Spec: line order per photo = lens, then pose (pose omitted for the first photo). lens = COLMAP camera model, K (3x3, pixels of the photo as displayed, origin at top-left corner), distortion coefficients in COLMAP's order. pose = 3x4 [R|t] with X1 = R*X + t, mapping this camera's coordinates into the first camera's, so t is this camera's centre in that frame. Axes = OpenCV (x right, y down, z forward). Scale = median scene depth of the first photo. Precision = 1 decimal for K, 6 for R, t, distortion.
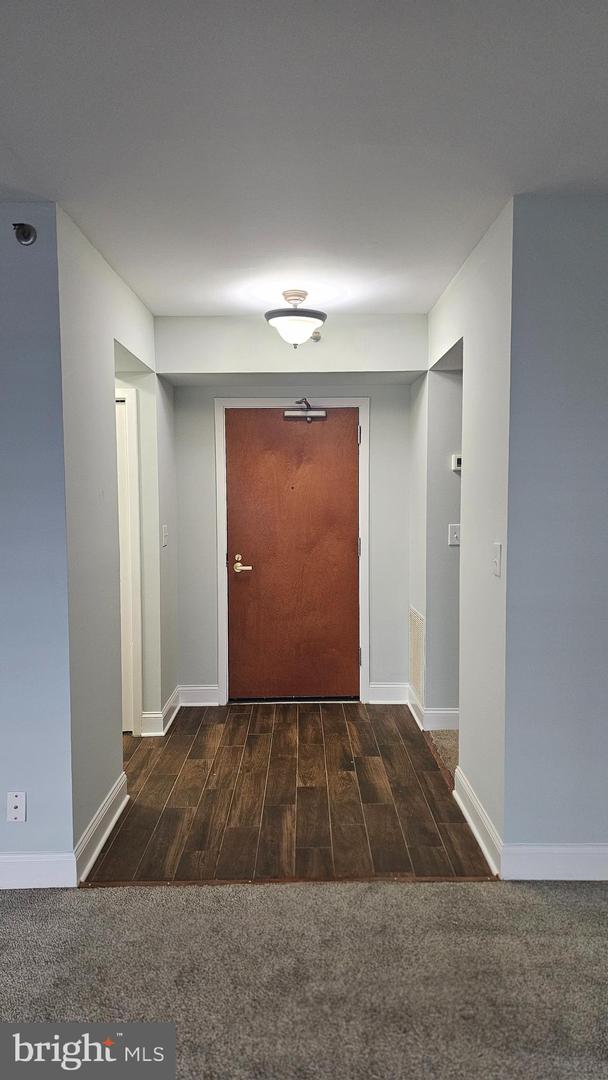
lens RADIAL K [[706.4, 0, 304.0], [0, 706.4, 540.0], [0, 0, 1]] dist [0.022575, -0.003000]
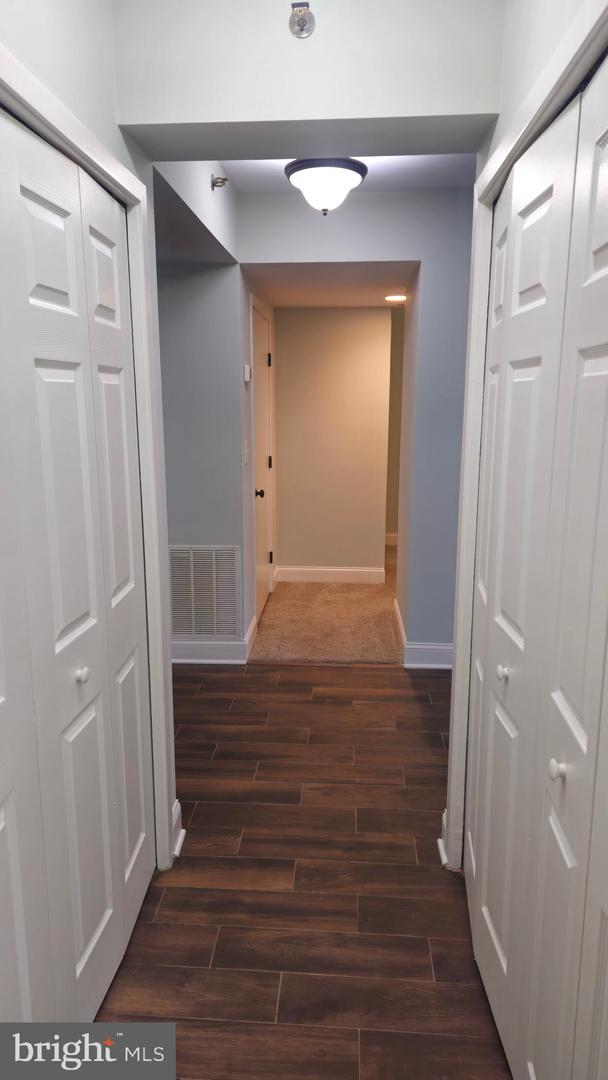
lens RADIAL K [[706.4, 0, 304.0], [0, 706.4, 540.0], [0, 0, 1]] dist [0.022575, -0.003000]
pose [[0.067781, -0.193439, 0.978768, -0.779738], [0.068770, 0.979597, 0.188841, -0.068869], [-0.995327, 0.054510, 0.079701, 0.919126]]
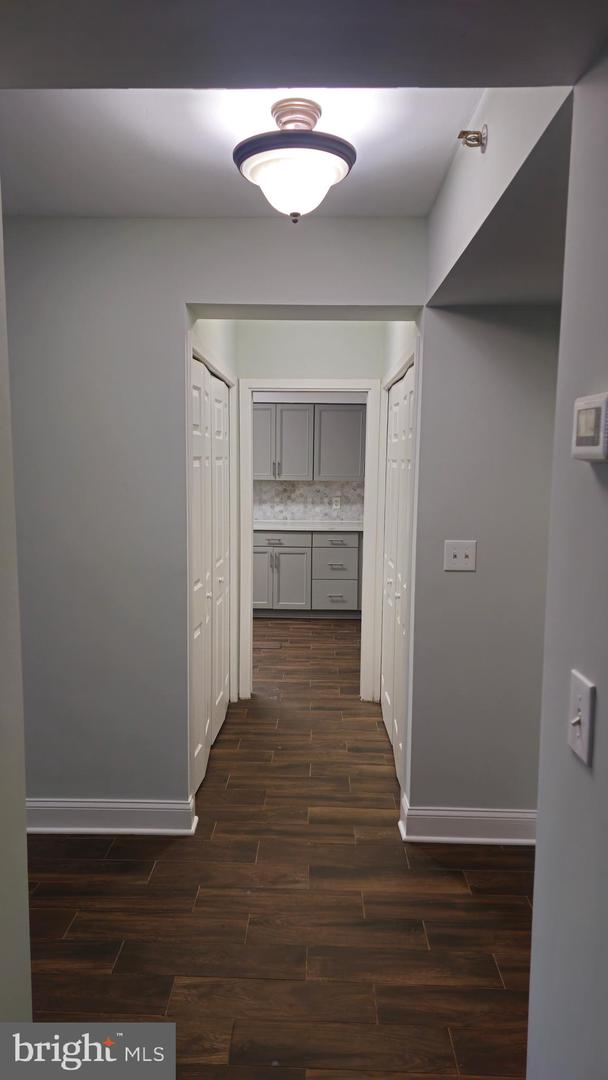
lens RADIAL K [[706.4, 0, 304.0], [0, 706.4, 540.0], [0, 0, 1]] dist [0.022575, -0.003000]
pose [[-0.024964, 0.123897, -0.991981, 0.495412], [-0.082448, 0.988655, 0.125556, -0.101349], [0.996283, 0.084921, -0.014466, 0.968670]]
